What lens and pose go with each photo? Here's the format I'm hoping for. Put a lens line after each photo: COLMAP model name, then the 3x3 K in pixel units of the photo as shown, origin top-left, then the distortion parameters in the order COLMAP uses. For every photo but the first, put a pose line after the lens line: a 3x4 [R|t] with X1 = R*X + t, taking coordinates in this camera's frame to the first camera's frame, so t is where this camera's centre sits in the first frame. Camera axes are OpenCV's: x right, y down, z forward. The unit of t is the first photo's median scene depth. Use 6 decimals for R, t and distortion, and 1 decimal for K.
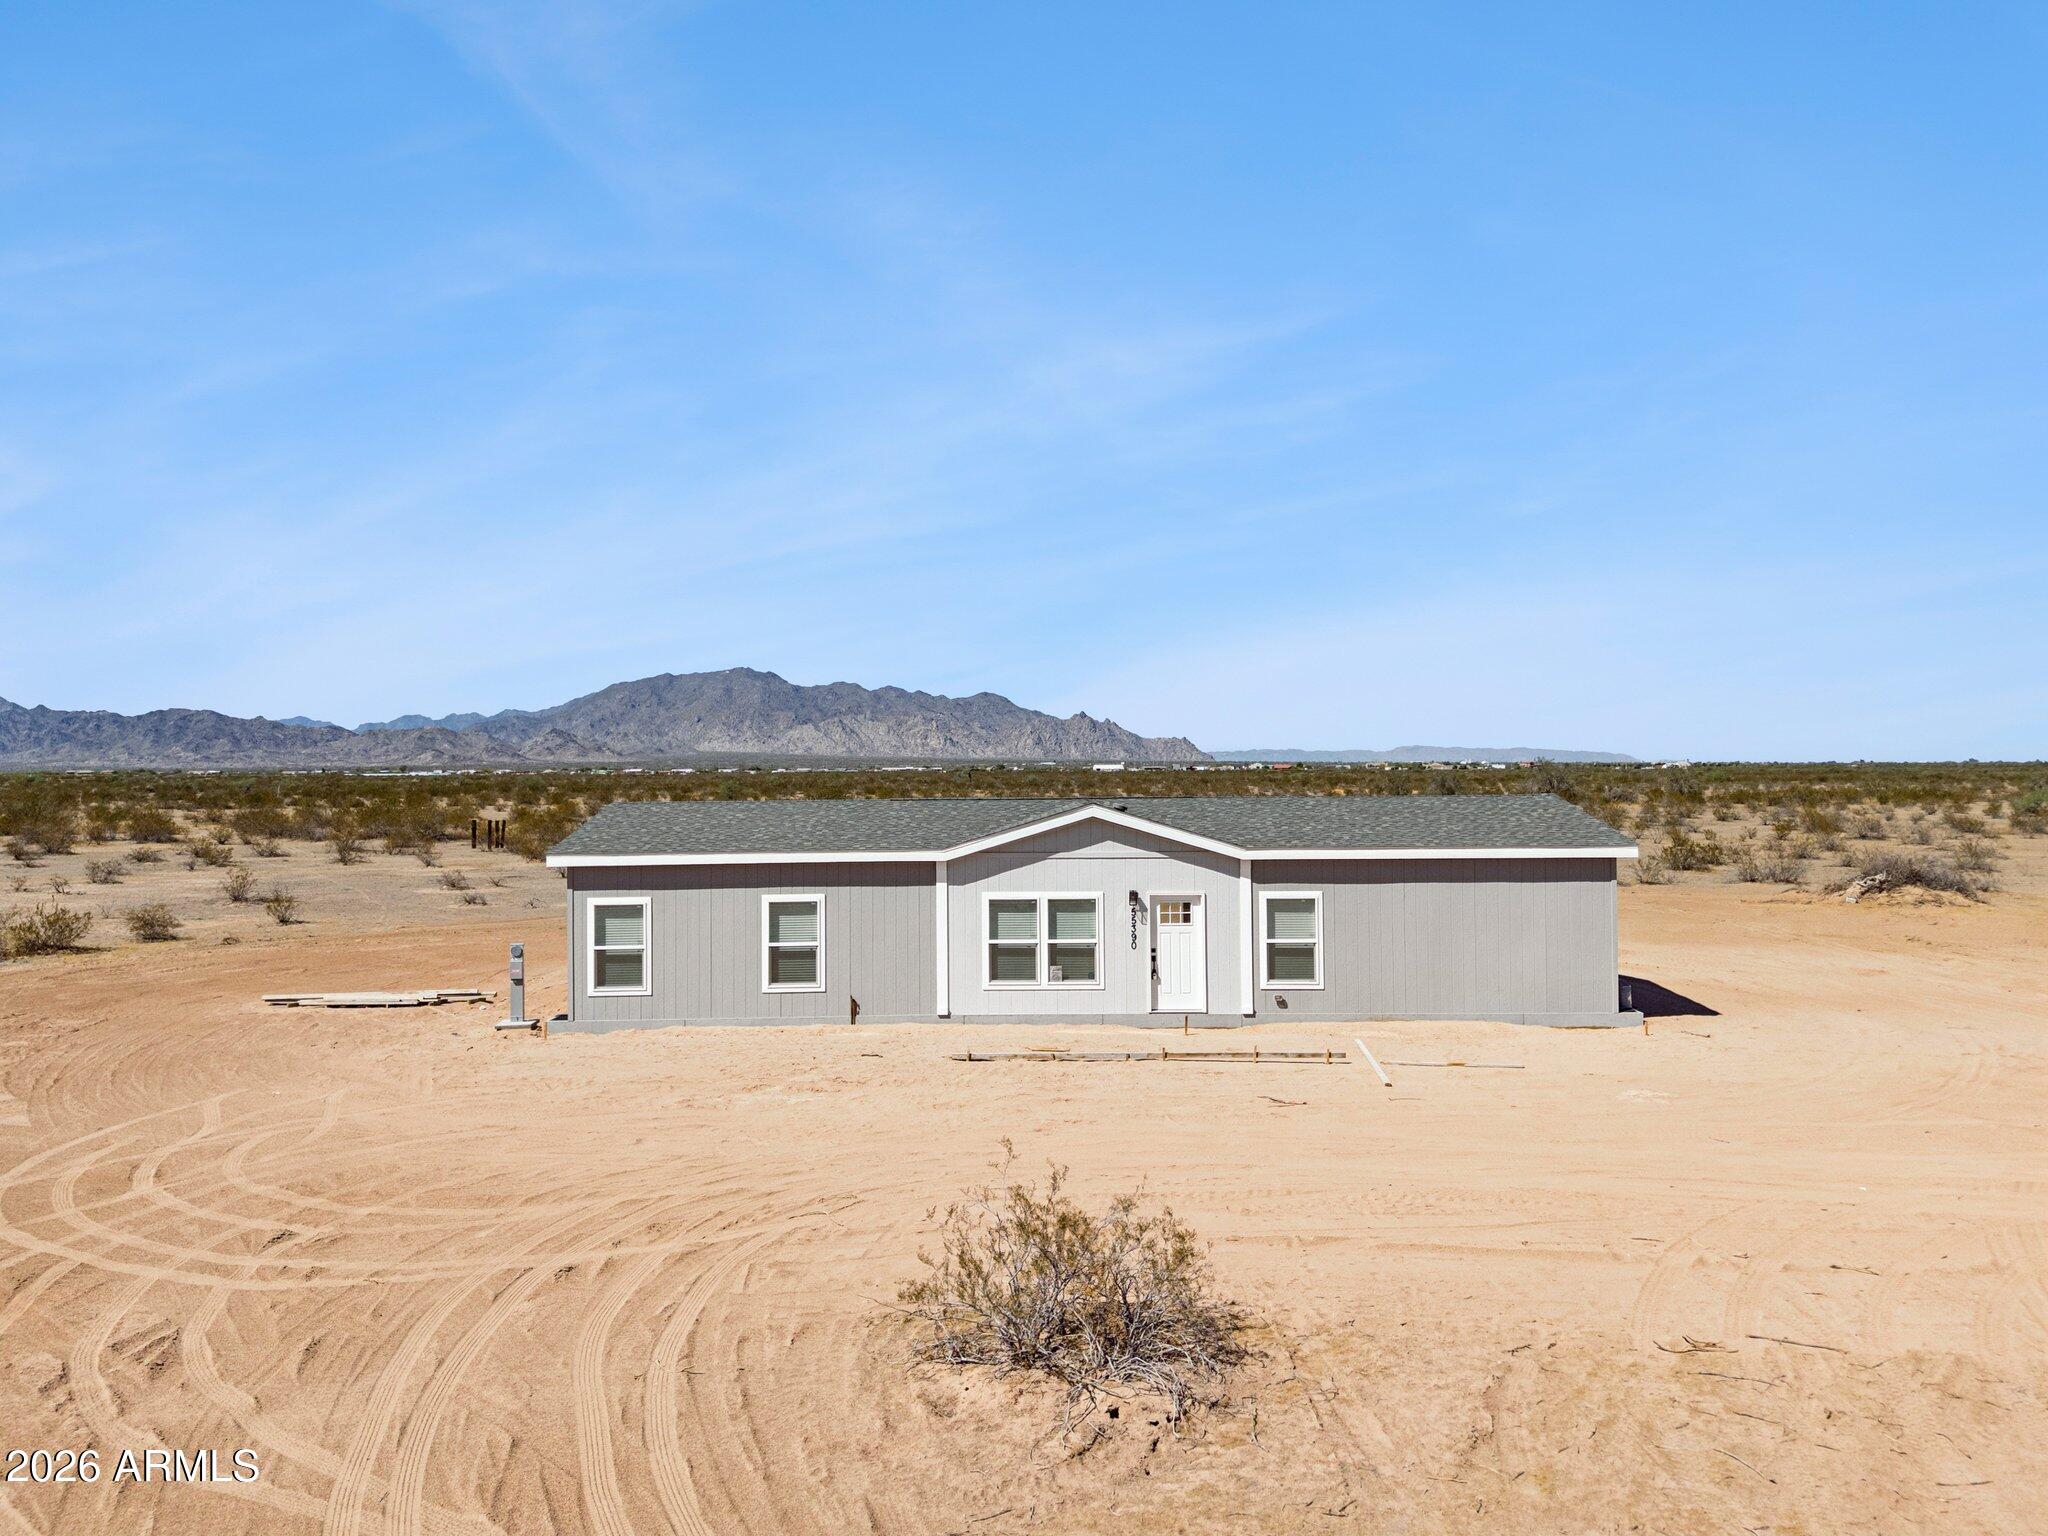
lens RADIAL K [[1513.6, 0, 1024.0], [0, 1513.6, 768.0], [0, 0, 1]] dist [0.081000, -0.087400]
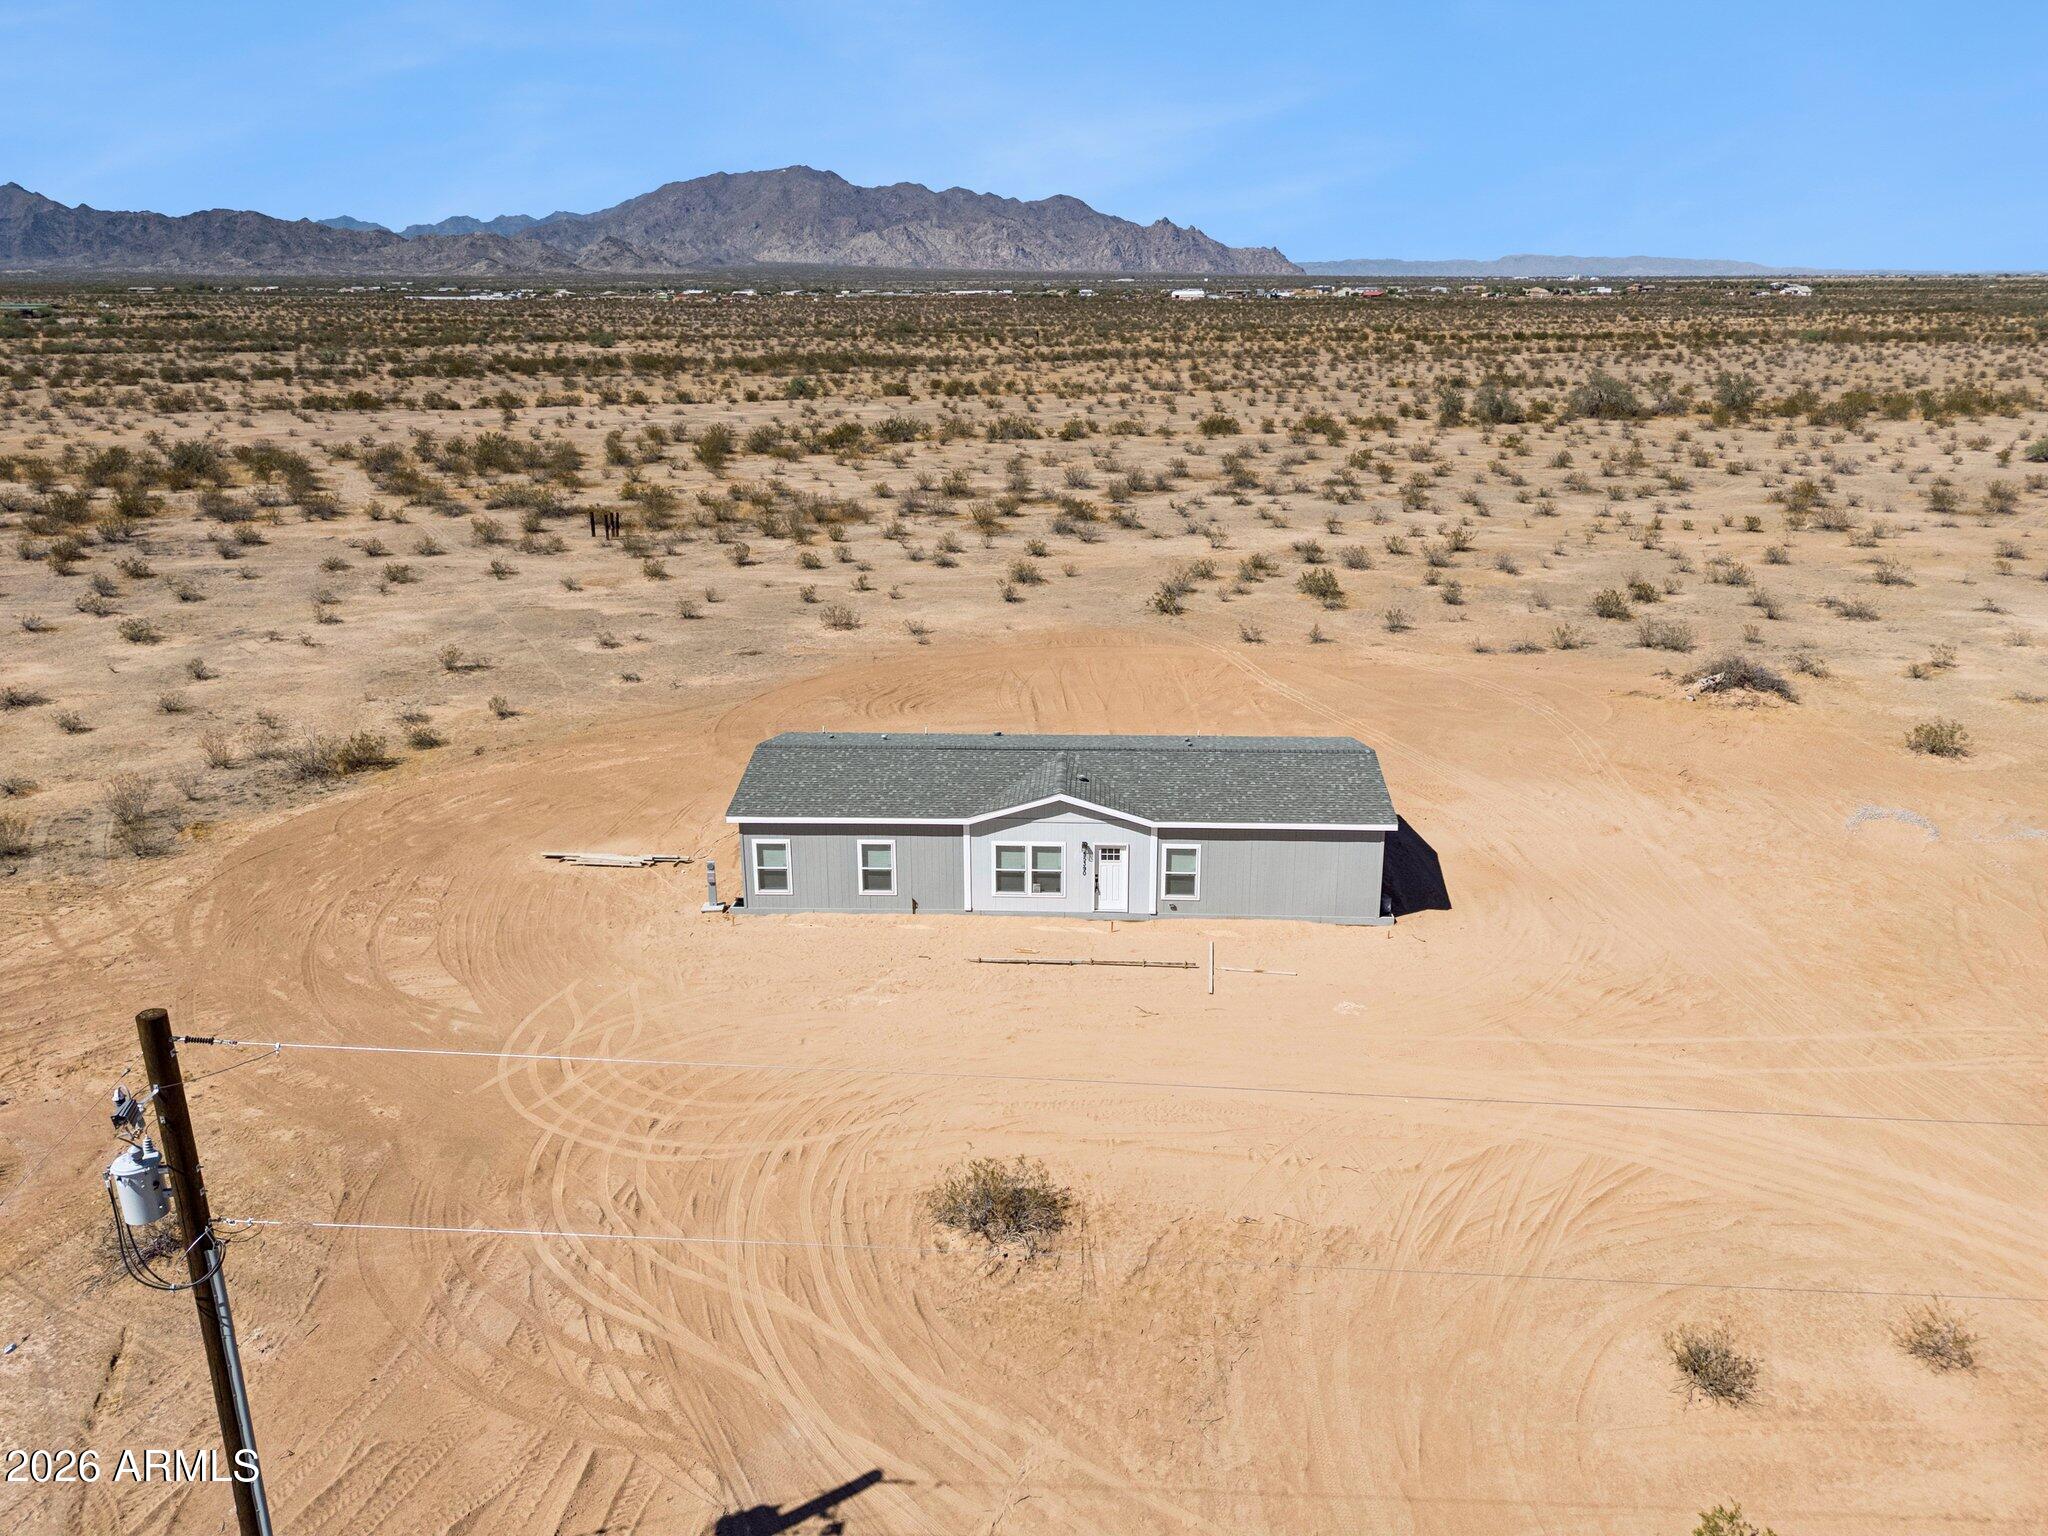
lens RADIAL K [[1510.6, 0, 1024.0], [0, 1510.6, 768.0], [0, 0, 1]] dist [0.096265, -0.094550]
pose [[0.998864, 0.018302, -0.043996, 0.077382], [-0.004037, 0.952481, 0.304573, -0.486494], [0.047480, -0.304049, 0.951473, -0.517198]]
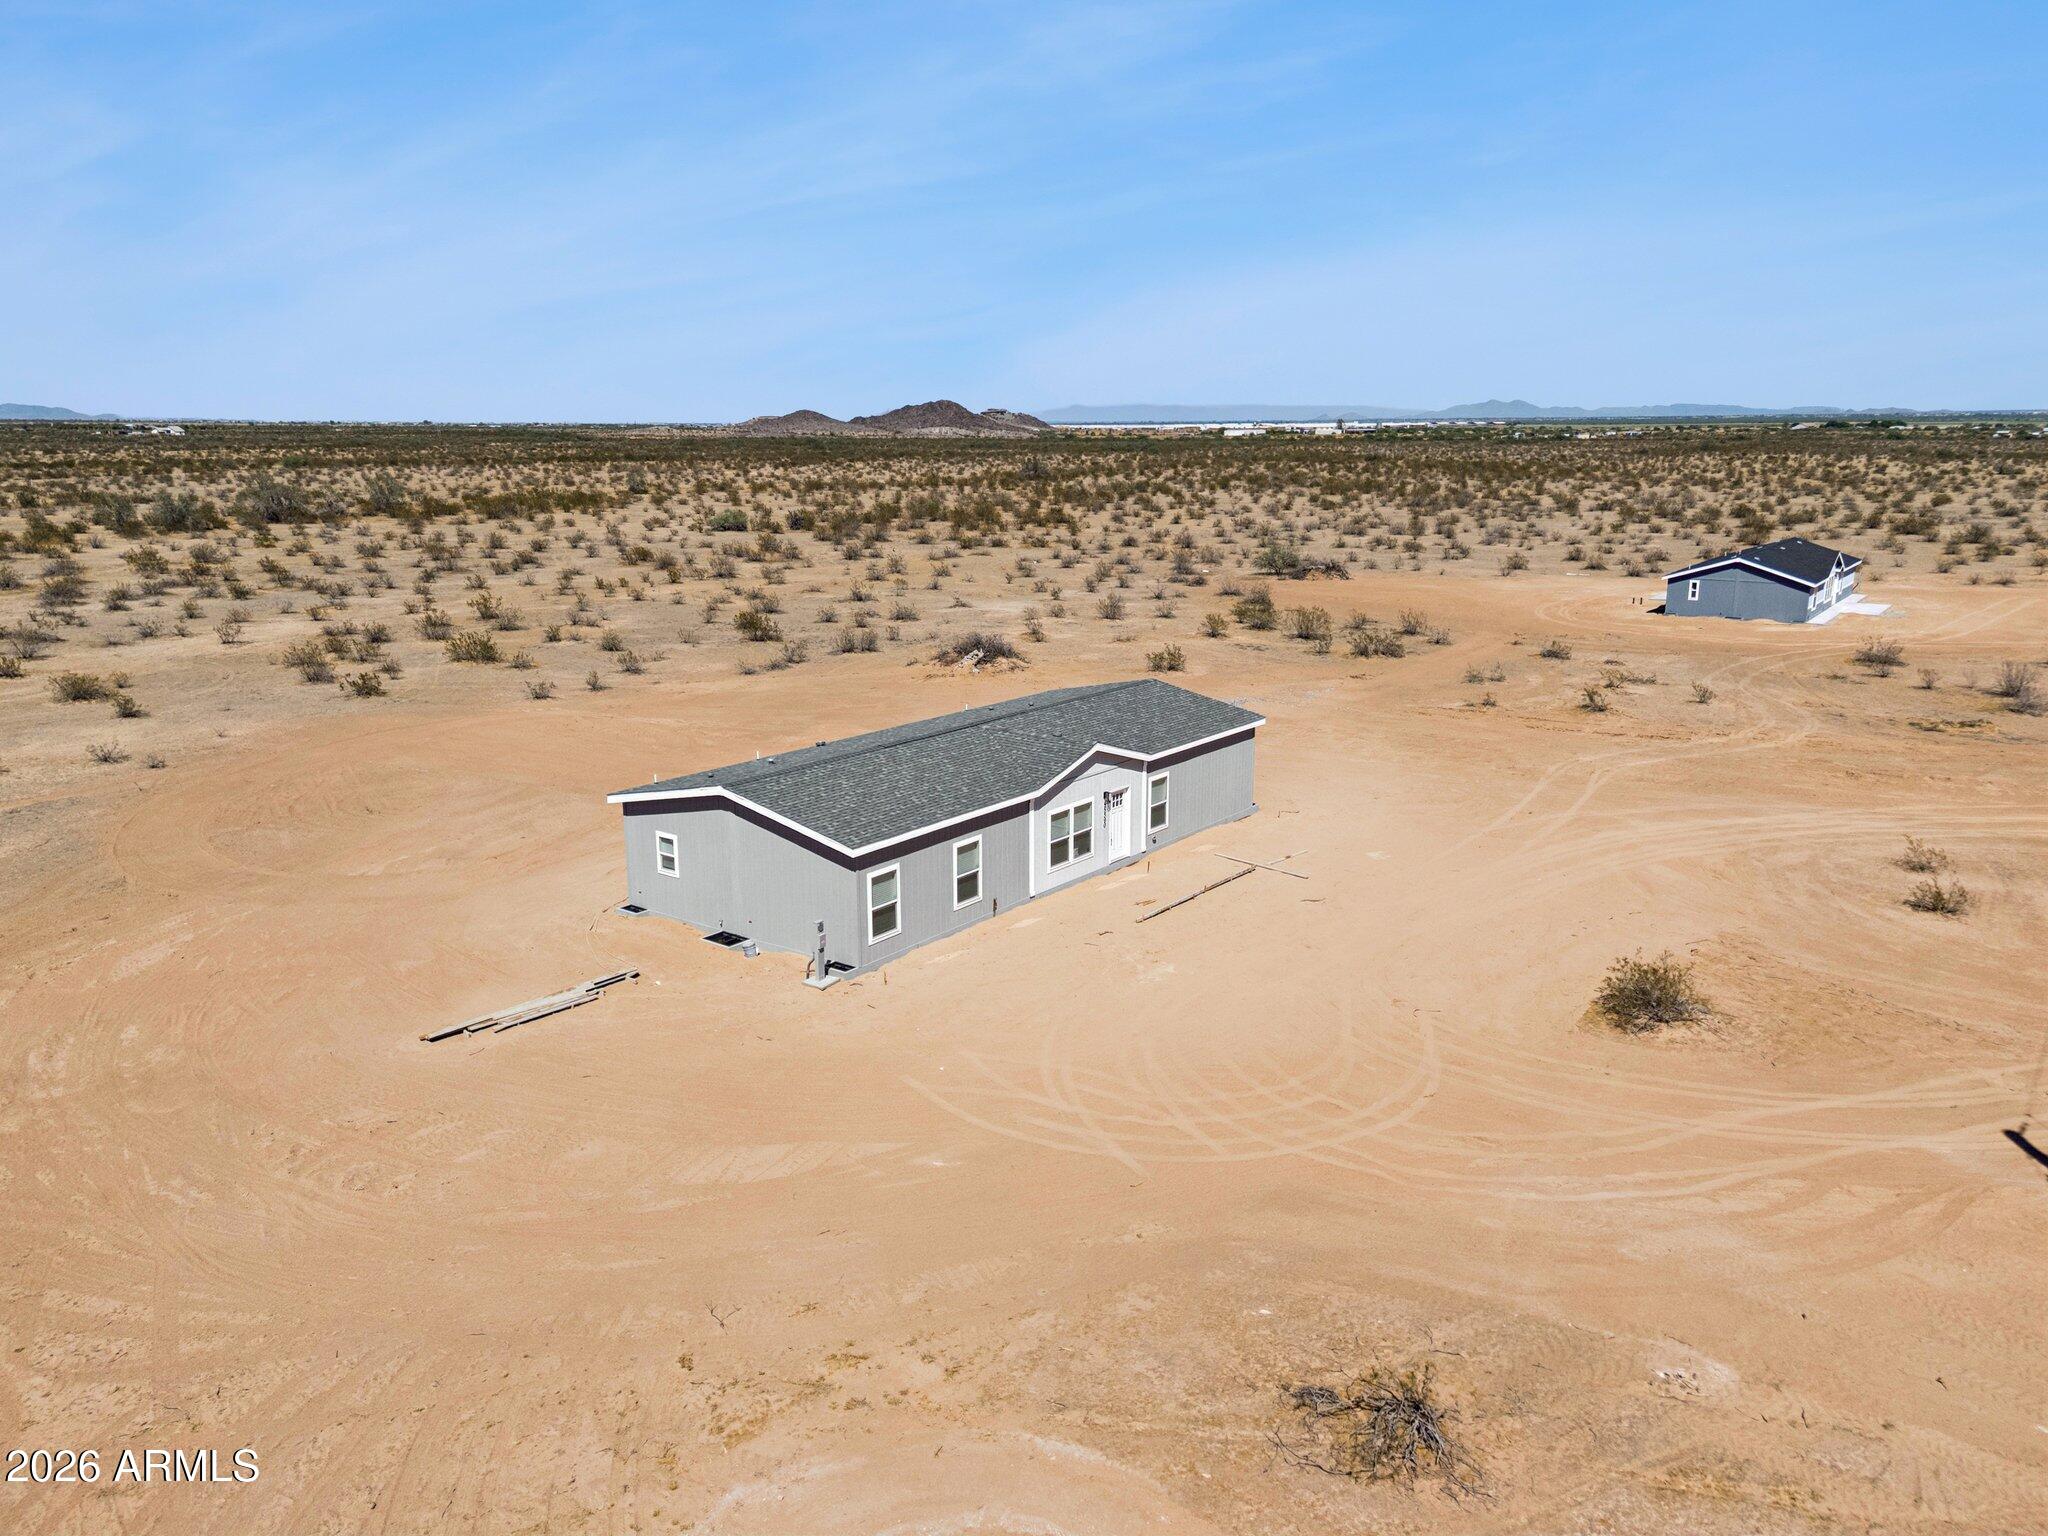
lens RADIAL K [[1510.6, 0, 1024.0], [0, 1510.6, 768.0], [0, 0, 1]] dist [0.096265, -0.094550]
pose [[0.604507, -0.170790, 0.778076, -1.188766], [-0.003036, 0.976245, 0.216648, -0.279680], [-0.796594, -0.133327, 0.589628, 0.151838]]
